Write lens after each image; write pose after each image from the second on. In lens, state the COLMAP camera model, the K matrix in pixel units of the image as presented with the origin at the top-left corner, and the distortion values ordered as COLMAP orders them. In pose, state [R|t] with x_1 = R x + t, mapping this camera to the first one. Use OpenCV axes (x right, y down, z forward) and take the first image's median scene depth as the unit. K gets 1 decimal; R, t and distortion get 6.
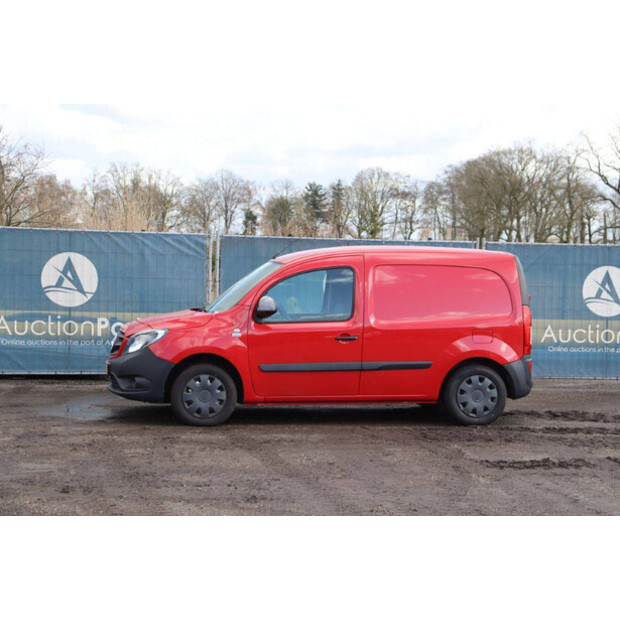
lens RADIAL K [[1152.8, 0, 310.0], [0, 1152.8, 310.0], [0, 0, 1]] dist [0.261431, 0.085971]
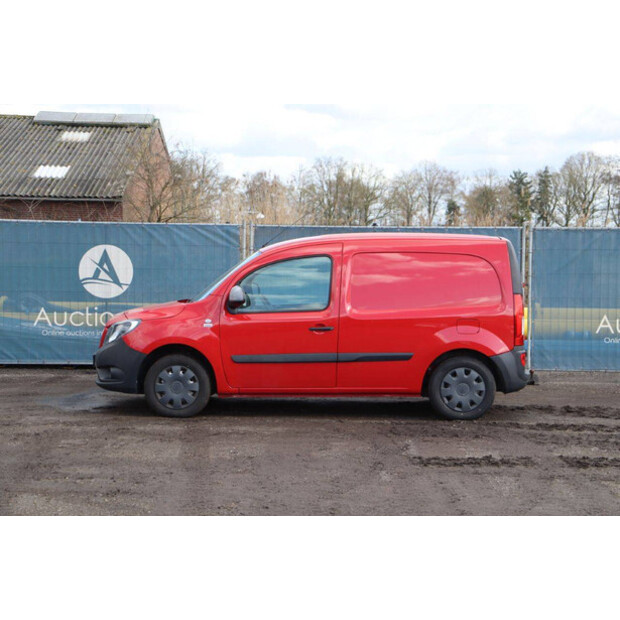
lens RADIAL K [[1152.8, 0, 310.0], [0, 1152.8, 310.0], [0, 0, 1]] dist [0.261431, 0.085971]
pose [[0.982770, -0.003556, -0.184800, 0.195395], [0.004820, 0.999968, 0.006393, 0.002381], [0.184772, -0.007173, 0.982755, 0.042819]]
